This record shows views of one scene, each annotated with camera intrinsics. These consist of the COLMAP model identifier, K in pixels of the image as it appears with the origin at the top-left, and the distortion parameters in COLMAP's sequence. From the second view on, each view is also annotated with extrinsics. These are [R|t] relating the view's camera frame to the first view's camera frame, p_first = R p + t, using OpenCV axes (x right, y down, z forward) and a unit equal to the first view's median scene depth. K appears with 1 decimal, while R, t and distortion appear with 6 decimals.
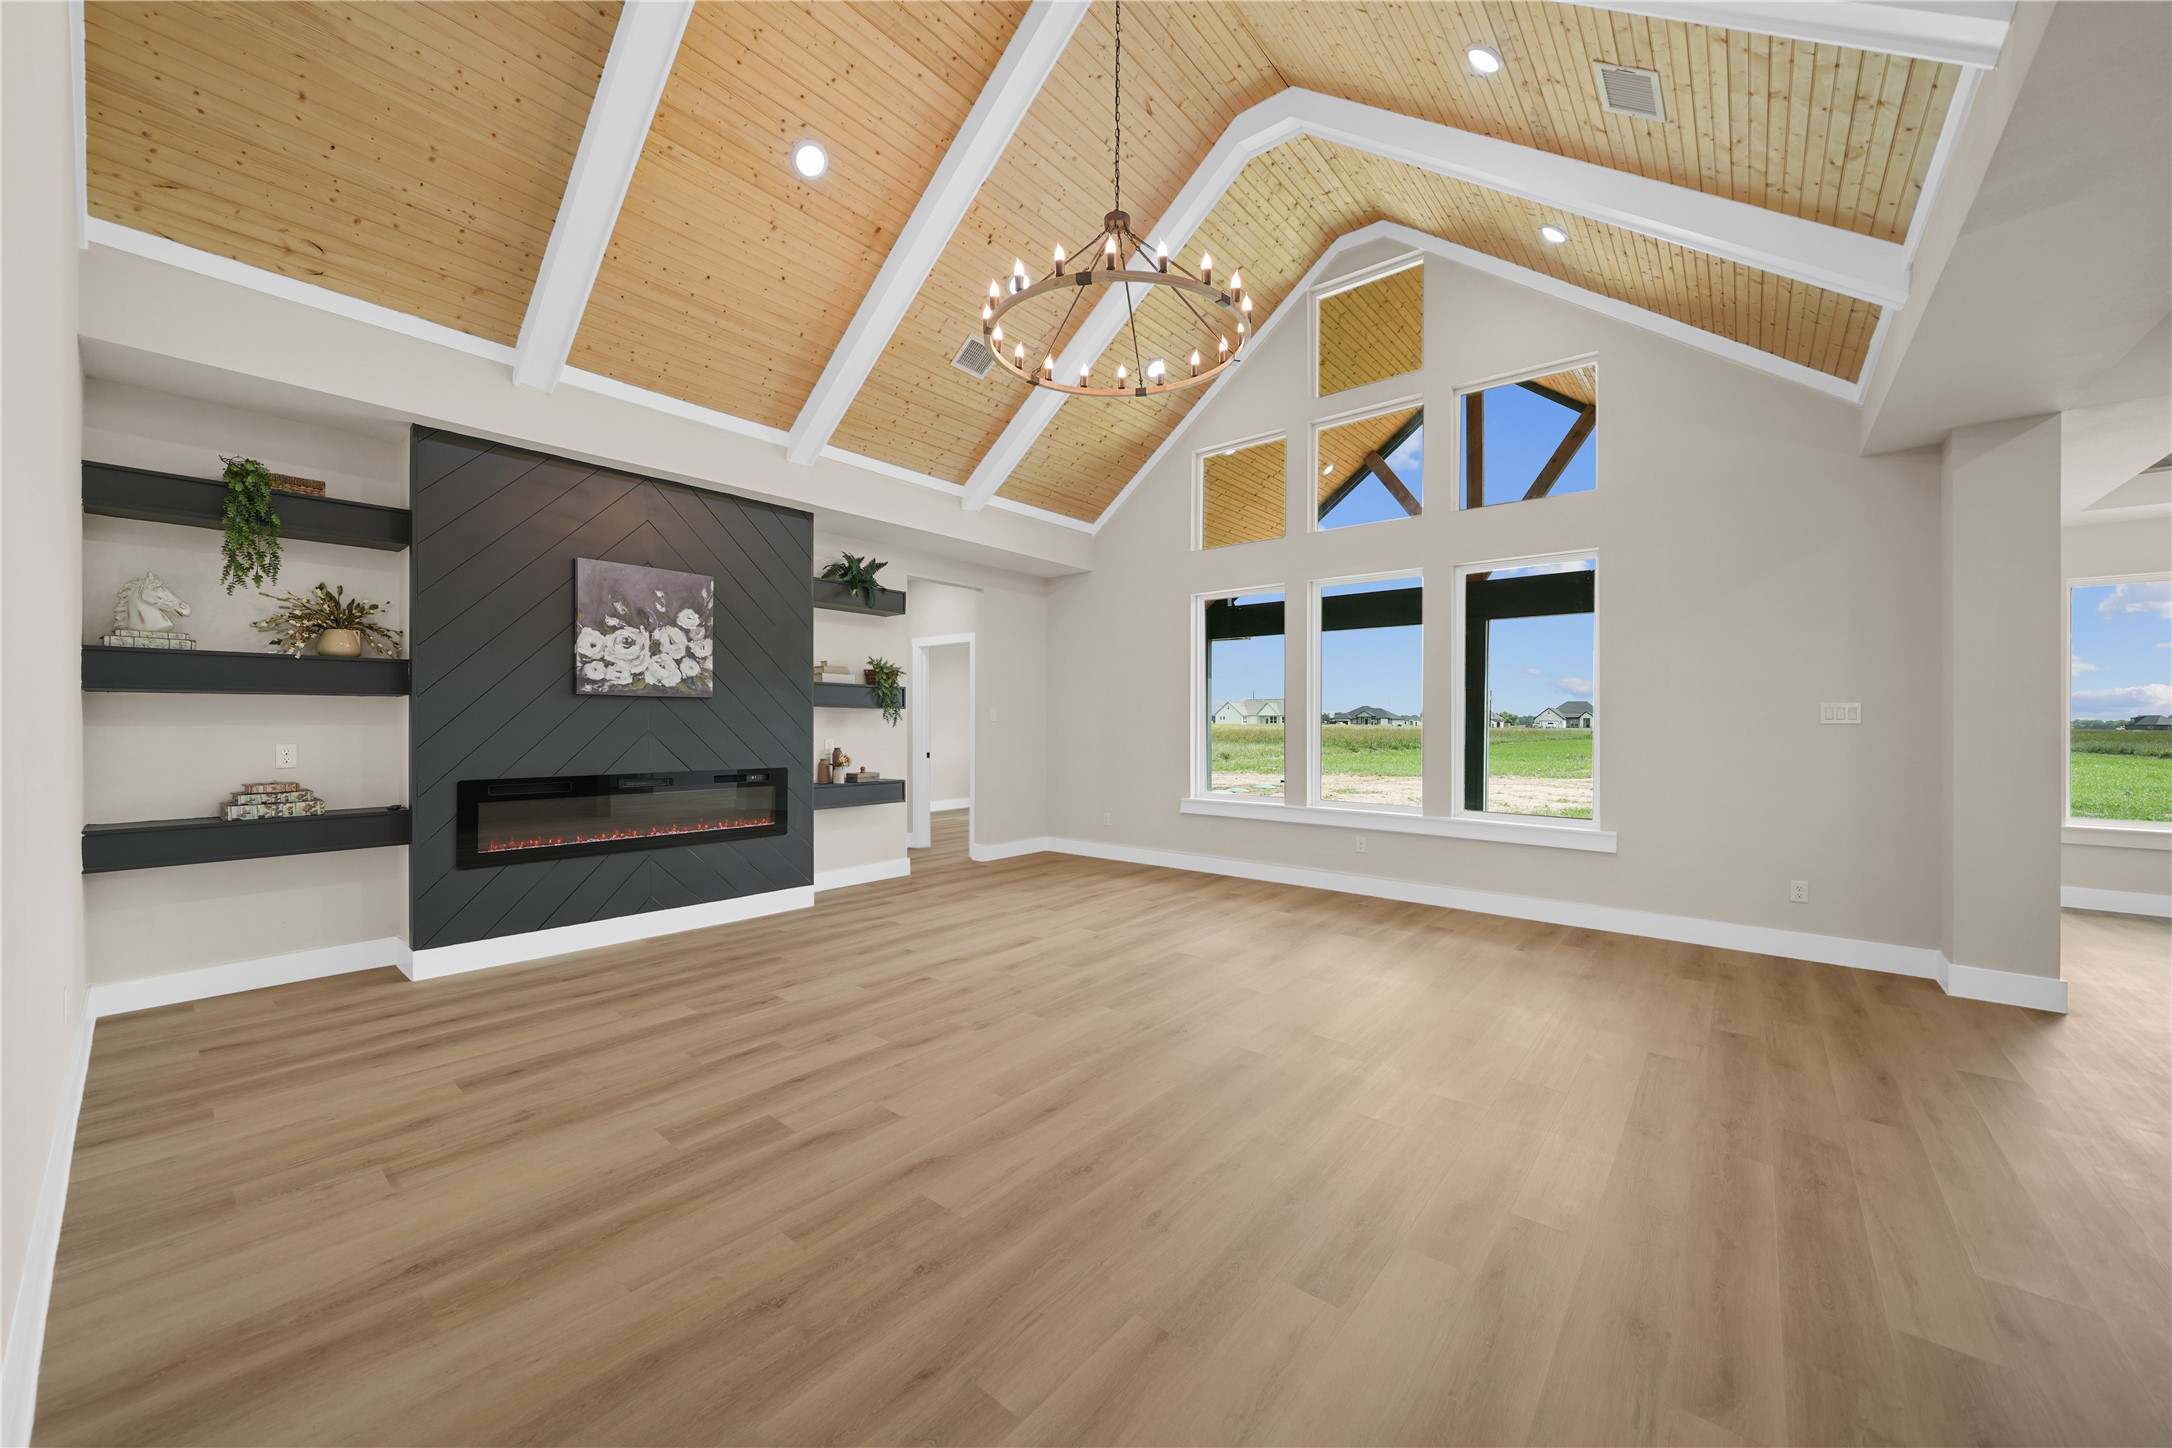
lens RADIAL K [[794.0, 0, 1086.0], [0, 794.0, 724.0], [0, 0, 1]] dist [0.000593, 0.000015]
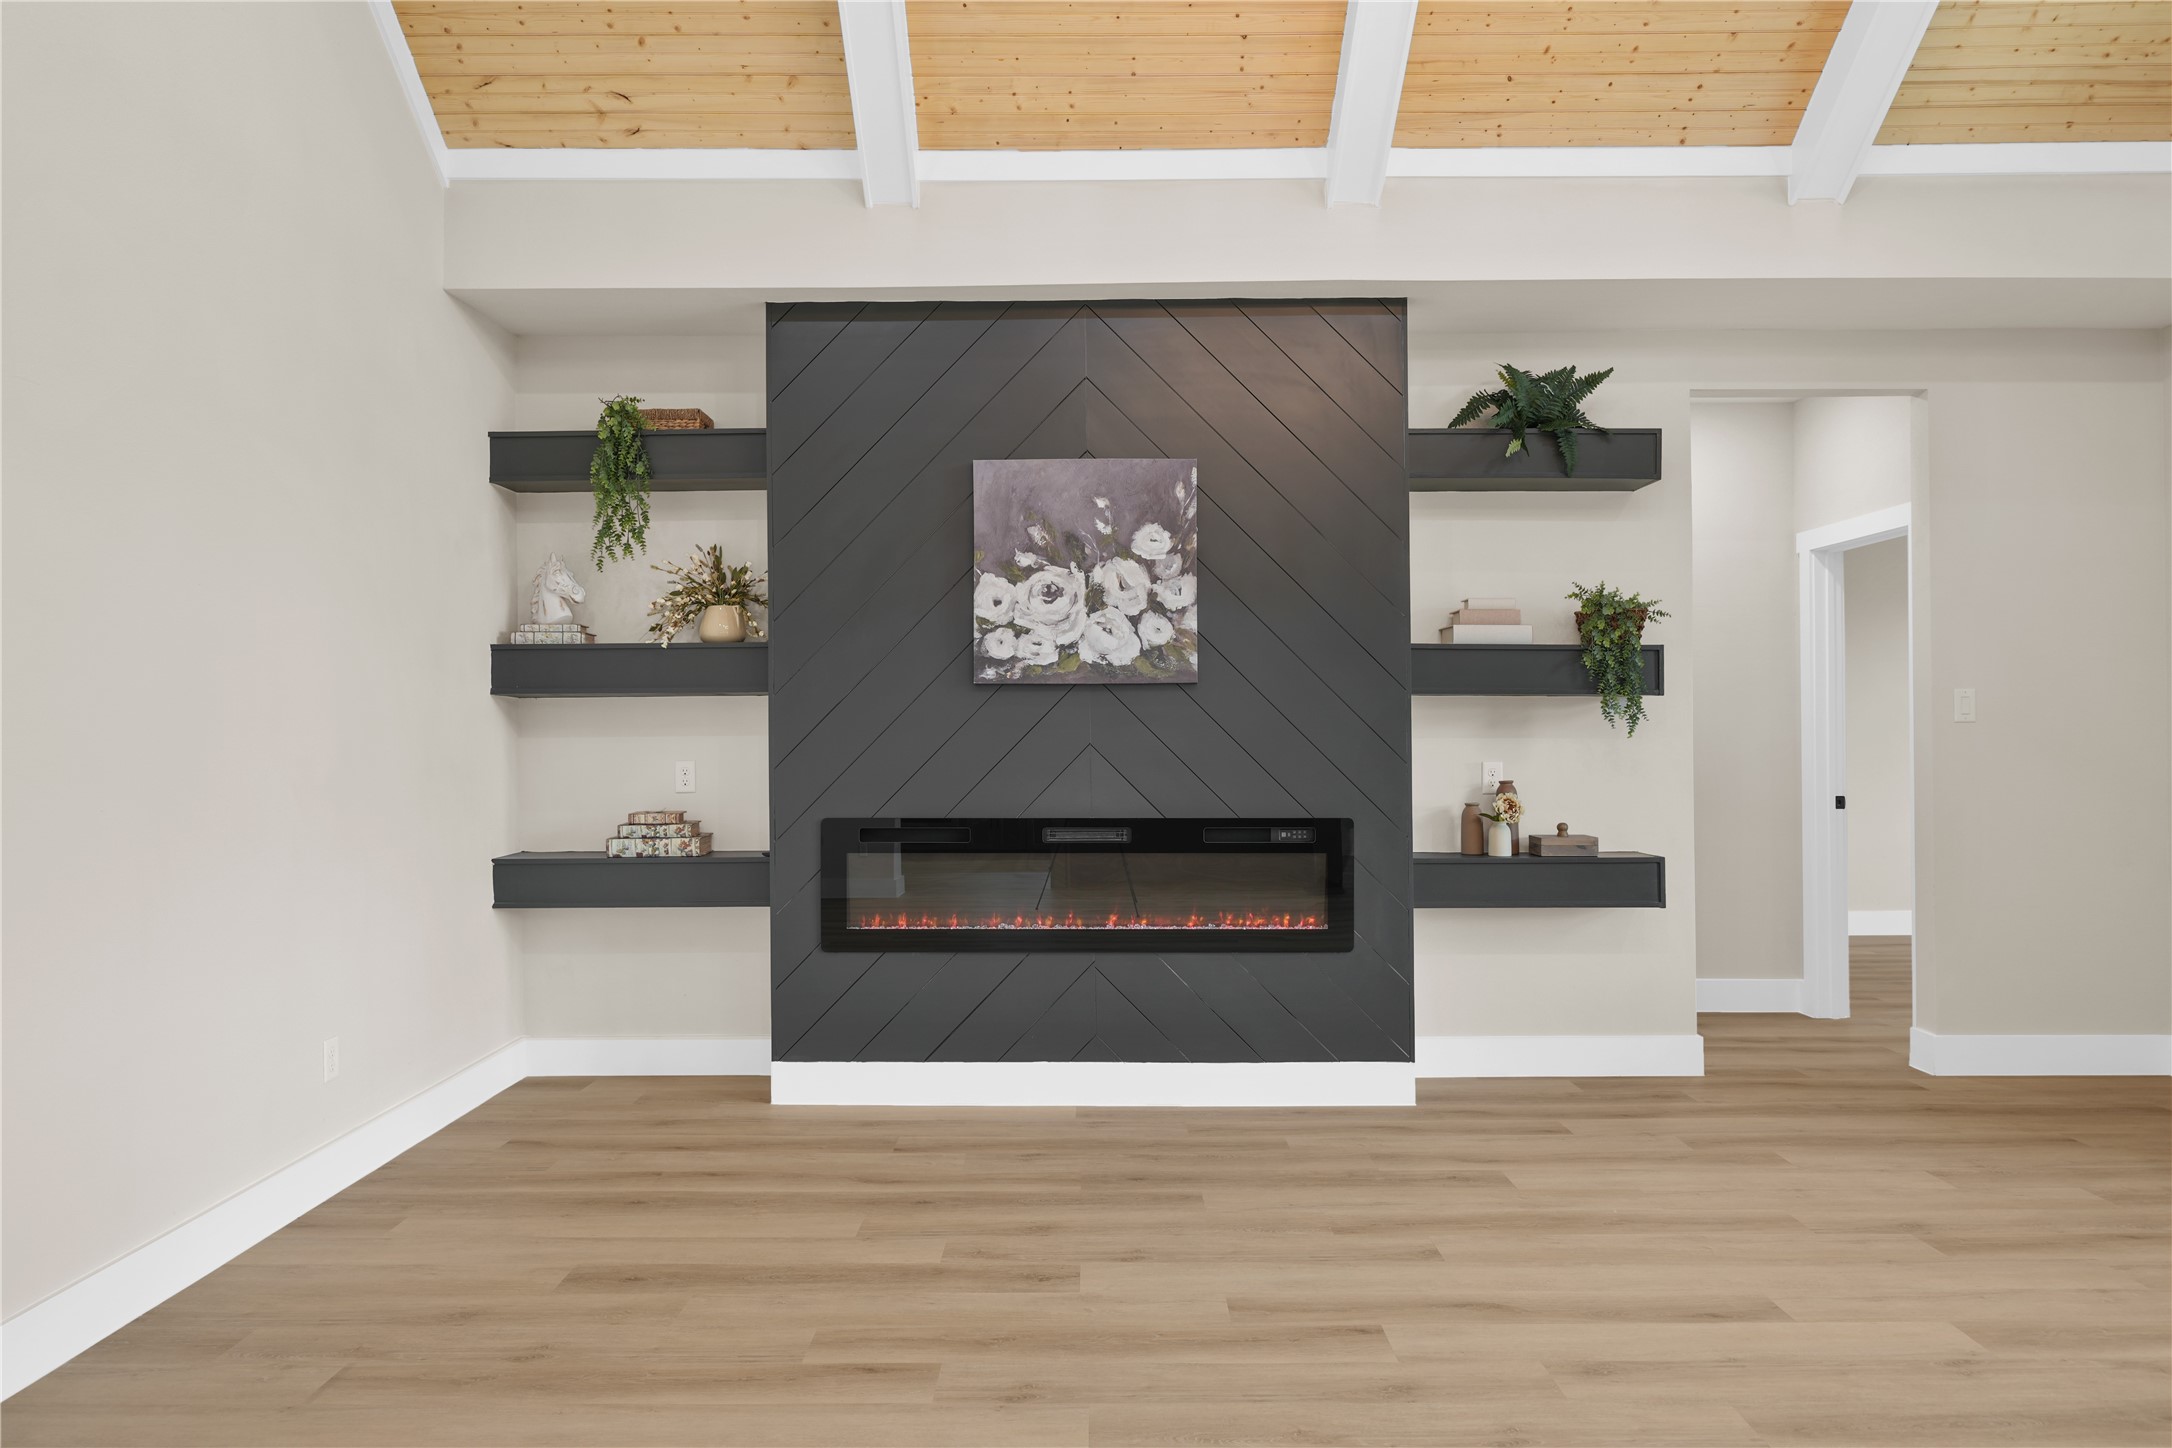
lens RADIAL K [[1462.6, 0, 1086.0], [0, 1462.6, 724.0], [0, 0, 1]] dist [0.001977, -0.001629]
pose [[0.637759, -0.008692, -0.770187, 0.270456], [0.005009, 0.999962, -0.007138, 0.001529], [0.770220, 0.000695, 0.637778, 0.339705]]
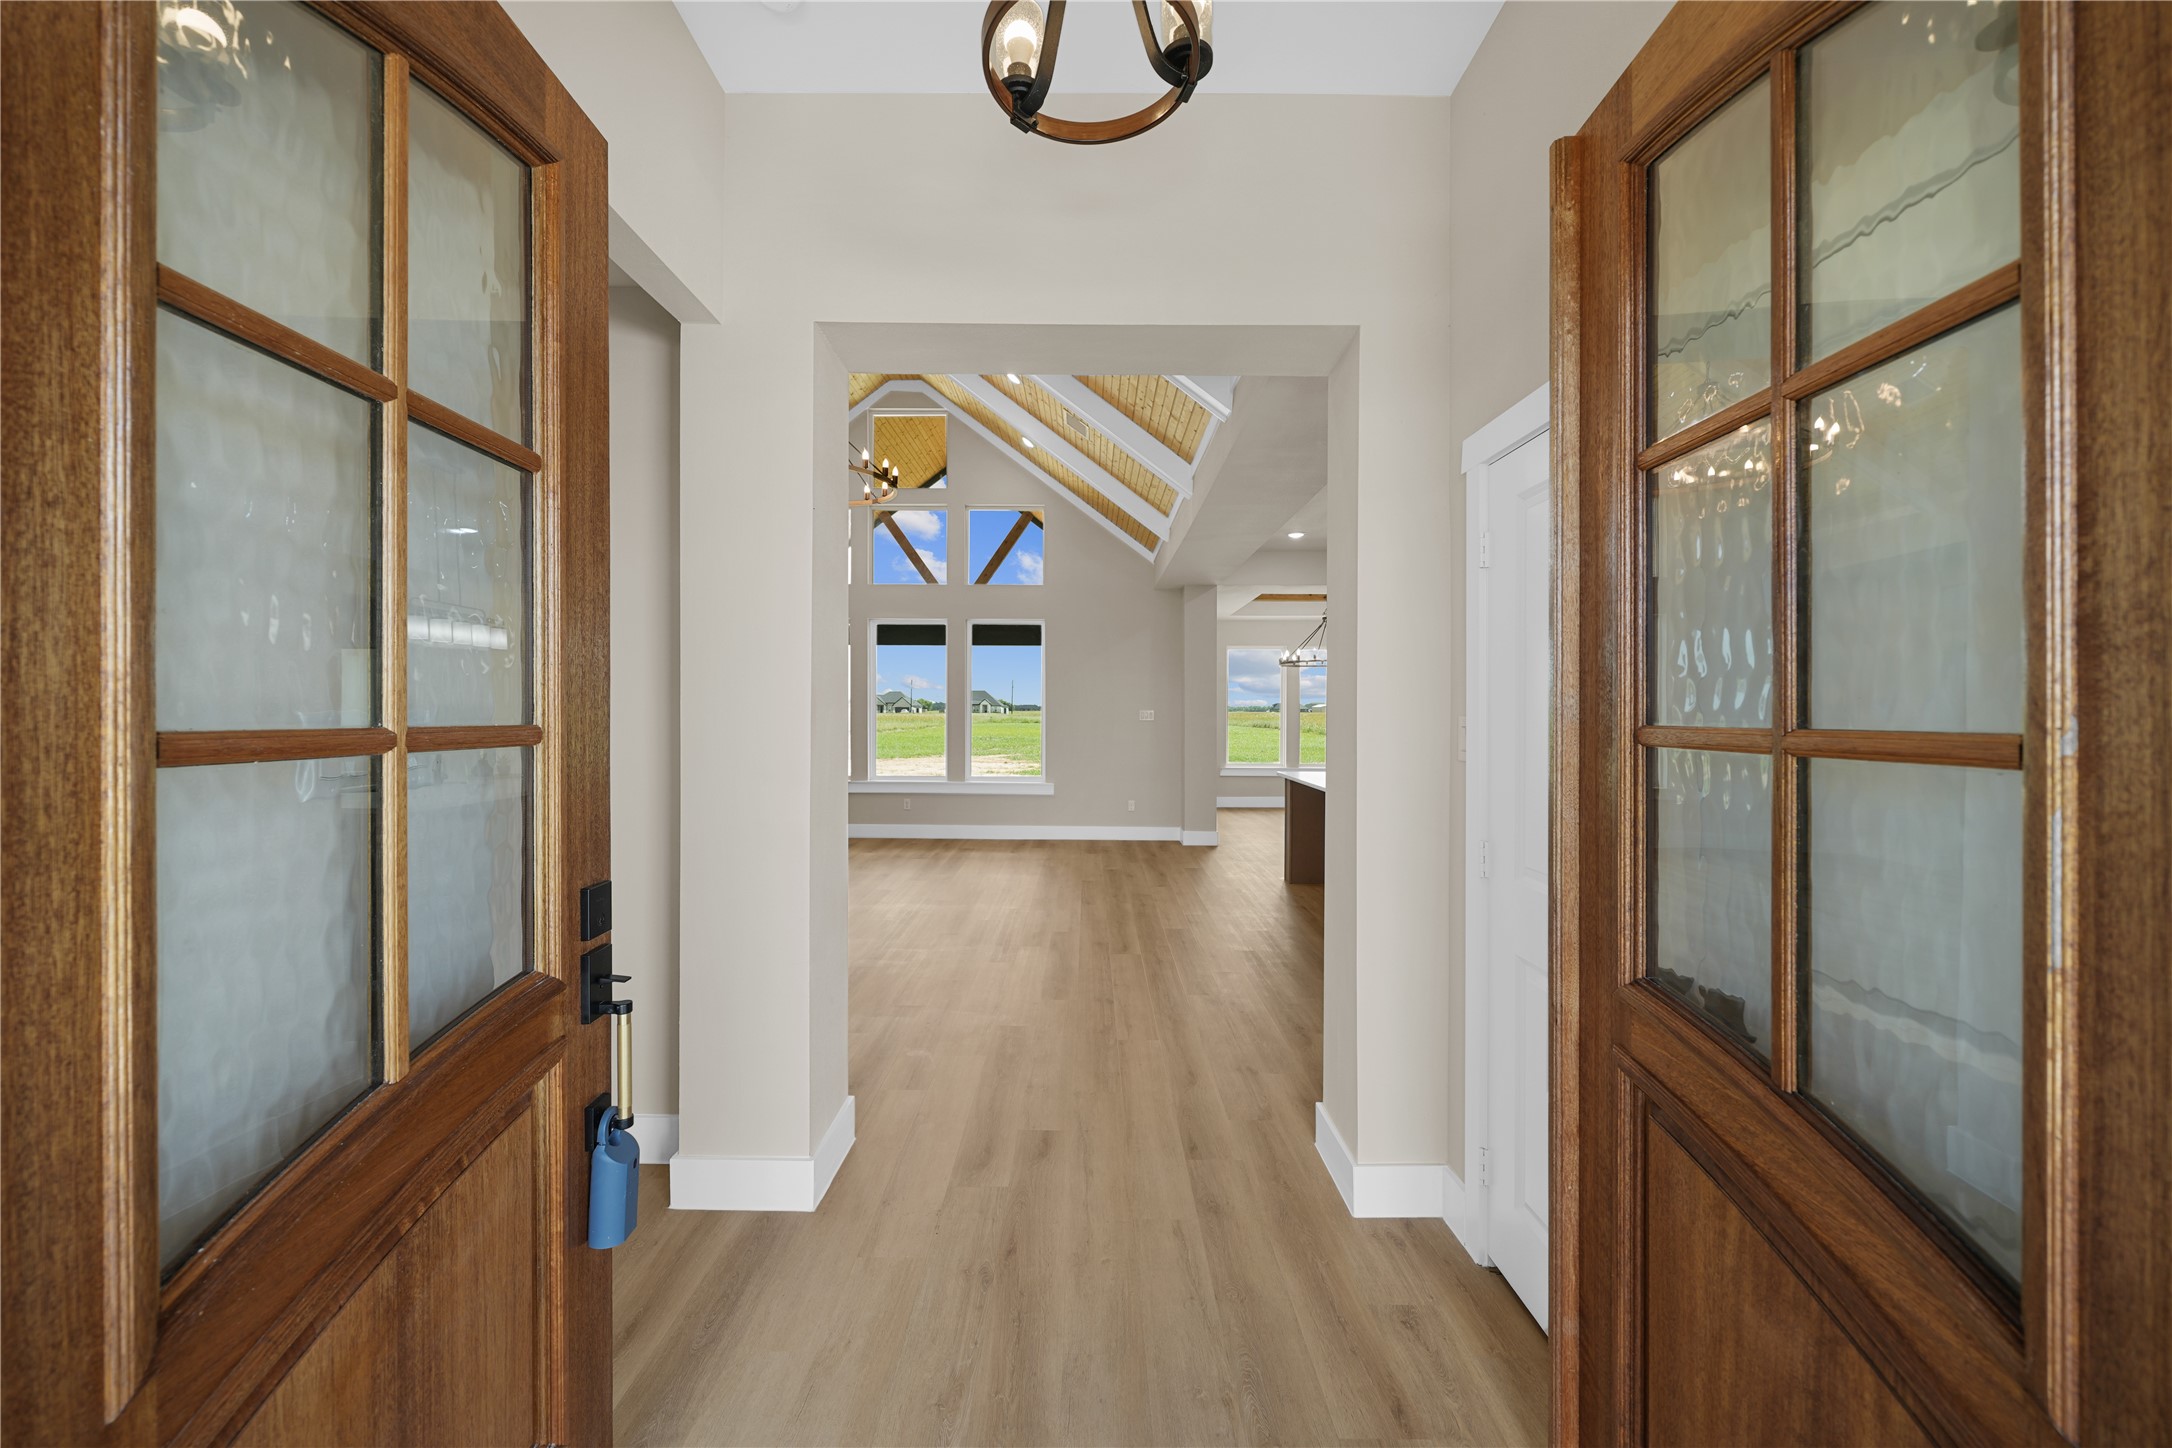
lens RADIAL K [[794.0, 0, 1086.0], [0, 794.0, 724.0], [0, 0, 1]] dist [0.000593, 0.000015]
pose [[0.771541, -0.013740, 0.636031, -0.406682], [0.003666, 0.999846, 0.017152, -0.022261], [-0.636169, -0.010902, 0.771473, -0.411106]]
